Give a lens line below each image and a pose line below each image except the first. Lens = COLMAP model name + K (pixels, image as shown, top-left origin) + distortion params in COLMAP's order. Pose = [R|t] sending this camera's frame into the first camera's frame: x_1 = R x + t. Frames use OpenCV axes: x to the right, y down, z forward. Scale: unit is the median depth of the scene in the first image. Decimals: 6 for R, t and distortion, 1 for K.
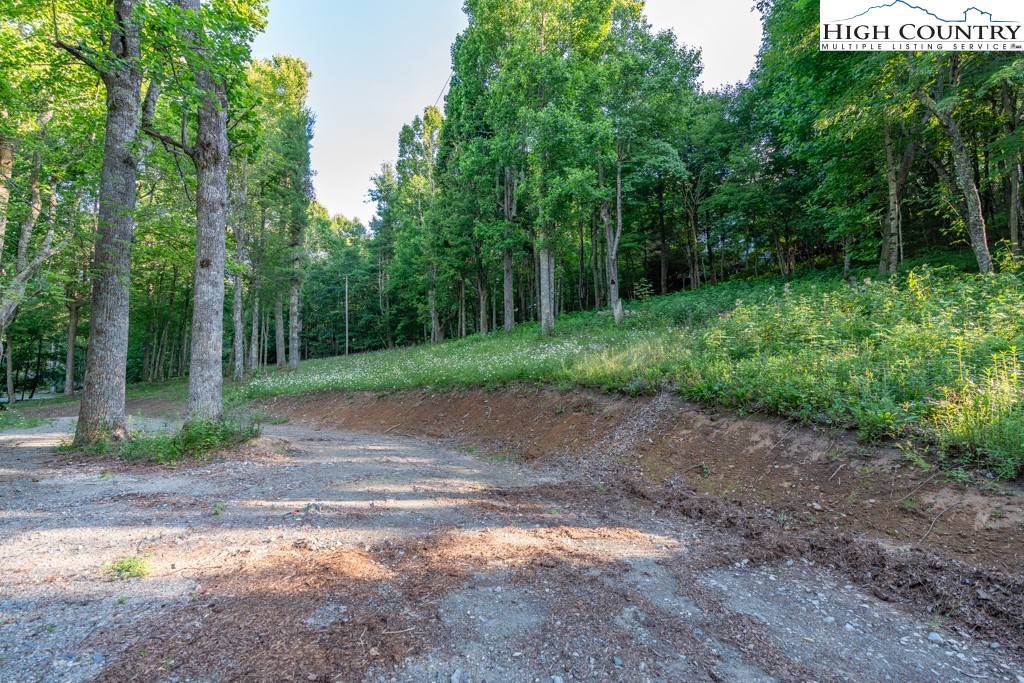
lens RADIAL K [[469.6, 0, 516.0], [0, 469.6, 343.0], [0, 0, 1]] dist [-0.000159, 0.001644]
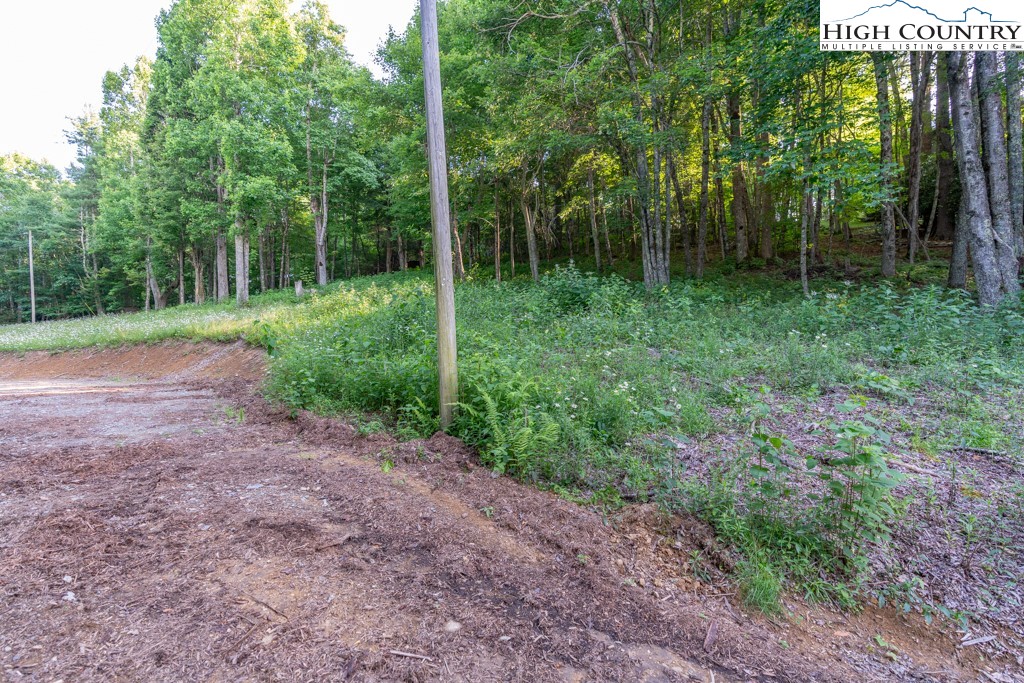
lens RADIAL K [[469.6, 0, 516.0], [0, 469.6, 343.0], [0, 0, 1]] dist [-0.000159, 0.001644]
pose [[0.904708, -0.004867, 0.426005, 0.094912], [-0.019634, 0.998396, 0.053104, -0.000683], [-0.425580, -0.056408, 0.903161, -0.209115]]
